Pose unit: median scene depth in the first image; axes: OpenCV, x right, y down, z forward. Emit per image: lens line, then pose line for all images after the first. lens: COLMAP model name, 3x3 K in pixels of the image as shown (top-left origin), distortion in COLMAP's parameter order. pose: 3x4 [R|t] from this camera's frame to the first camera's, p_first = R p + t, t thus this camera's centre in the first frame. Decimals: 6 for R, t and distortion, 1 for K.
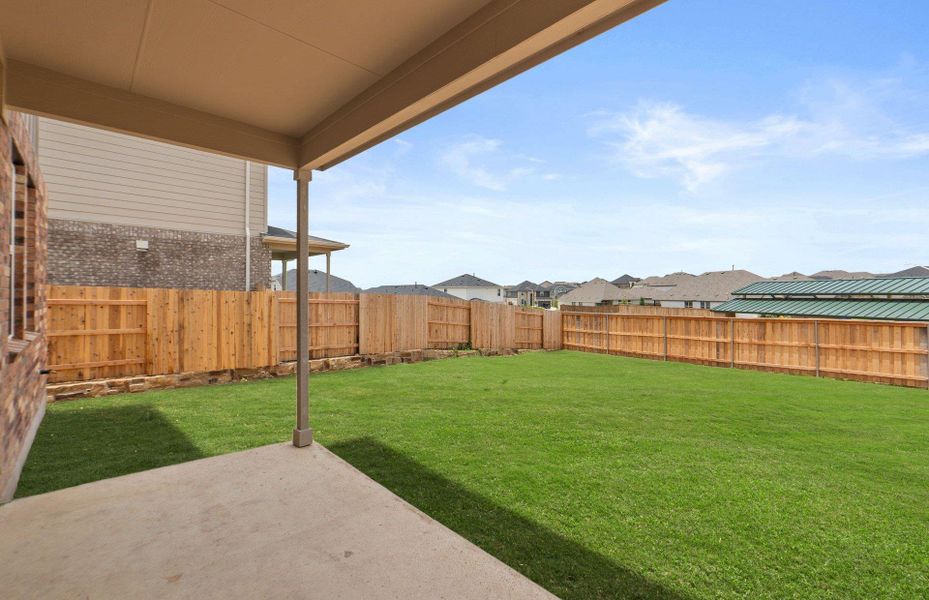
lens RADIAL K [[403.2, 0, 461.0], [0, 403.2, 293.9], [0, 0, 1]] dist [-0.001279, -0.000559]
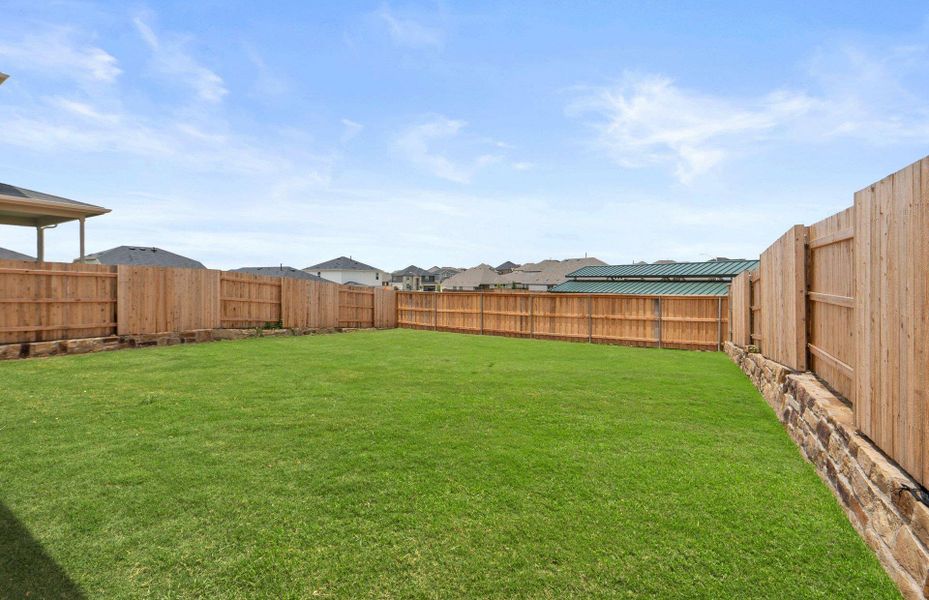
lens RADIAL K [[403.2, 0, 459.1], [0, 403.2, 279.1], [0, 0, 1]] dist [-0.001279, -0.000559]
pose [[0.966038, 0.004714, 0.258357, 0.175350], [-0.004641, 0.999989, -0.000892, 0.018964], [-0.258358, -0.000337, 0.966049, -0.028046]]
